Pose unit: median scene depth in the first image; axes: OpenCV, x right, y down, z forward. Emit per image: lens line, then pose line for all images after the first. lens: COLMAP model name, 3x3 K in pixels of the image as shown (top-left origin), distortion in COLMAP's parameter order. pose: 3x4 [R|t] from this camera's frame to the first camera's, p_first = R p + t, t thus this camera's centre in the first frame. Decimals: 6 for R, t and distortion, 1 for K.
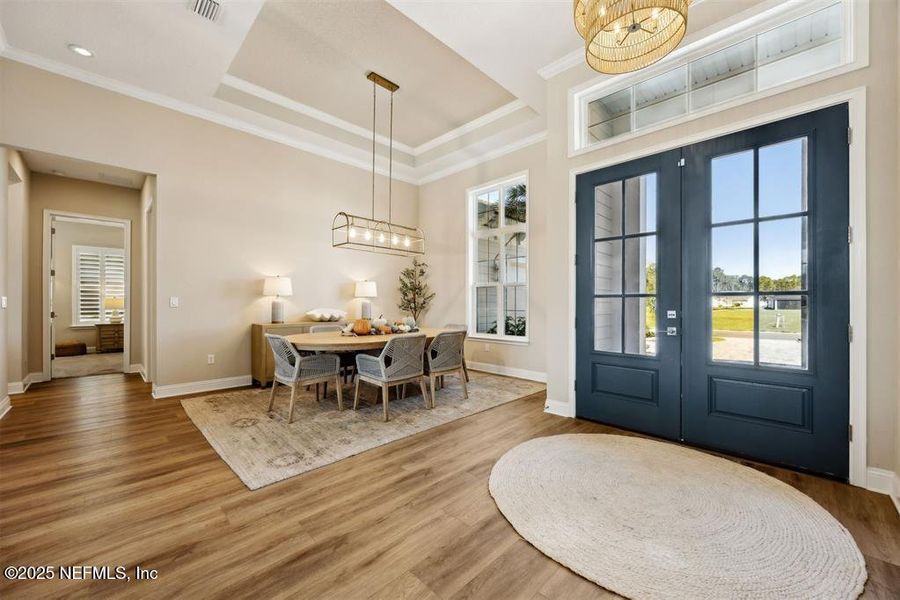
lens RADIAL K [[344.4, 0, 451.5], [0, 344.4, 304.7], [0, 0, 1]] dist [-0.001262, -0.000399]
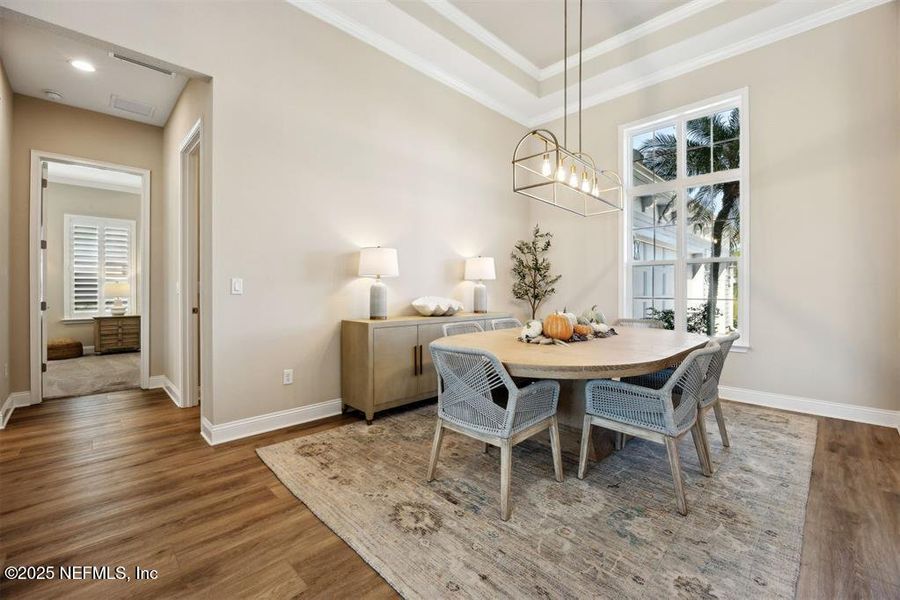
lens RADIAL K [[373.9, 0, 449.1], [0, 373.9, 293.1], [0, 0, 1]] dist [-0.012144, 0.000475]
pose [[0.999879, -0.000329, -0.015526, -0.341978], [0.000369, 0.999997, 0.002546, 0.002824], [0.015525, -0.002551, 0.999876, 0.278645]]
